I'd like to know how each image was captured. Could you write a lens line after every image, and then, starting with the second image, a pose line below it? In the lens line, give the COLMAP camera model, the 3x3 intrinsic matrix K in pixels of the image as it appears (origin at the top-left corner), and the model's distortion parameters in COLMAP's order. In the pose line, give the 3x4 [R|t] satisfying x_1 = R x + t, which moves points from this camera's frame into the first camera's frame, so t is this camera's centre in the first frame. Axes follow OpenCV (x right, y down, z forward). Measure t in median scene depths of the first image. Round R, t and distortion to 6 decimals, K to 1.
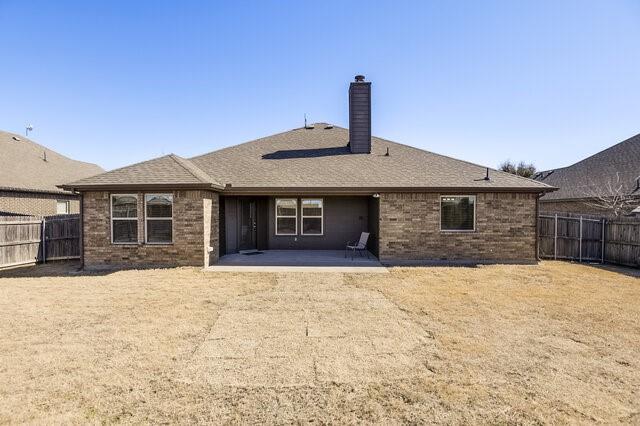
lens RADIAL K [[301.7, 0, 324.8], [0, 301.7, 212.7], [0, 0, 1]] dist [0.001112, -0.000010]
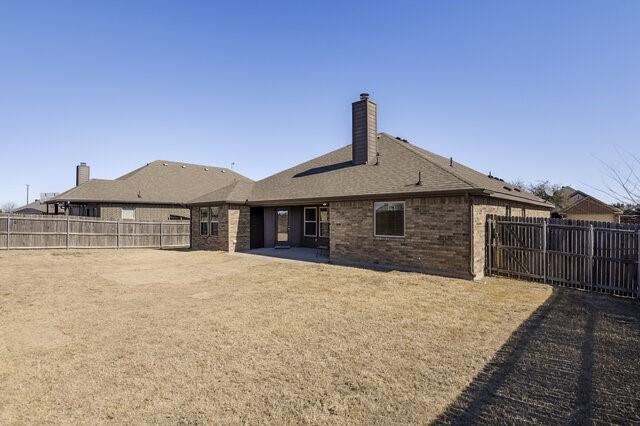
lens RADIAL K [[326.3, 0, 320.0], [0, 326.3, 213.0], [0, 0, 1]] dist [0.044539, -0.000007]
pose [[0.743148, -0.010374, -0.669047, 1.010641], [-0.003314, 0.999810, -0.019184, 0.002877], [0.669119, 0.016473, 0.742973, 0.023184]]
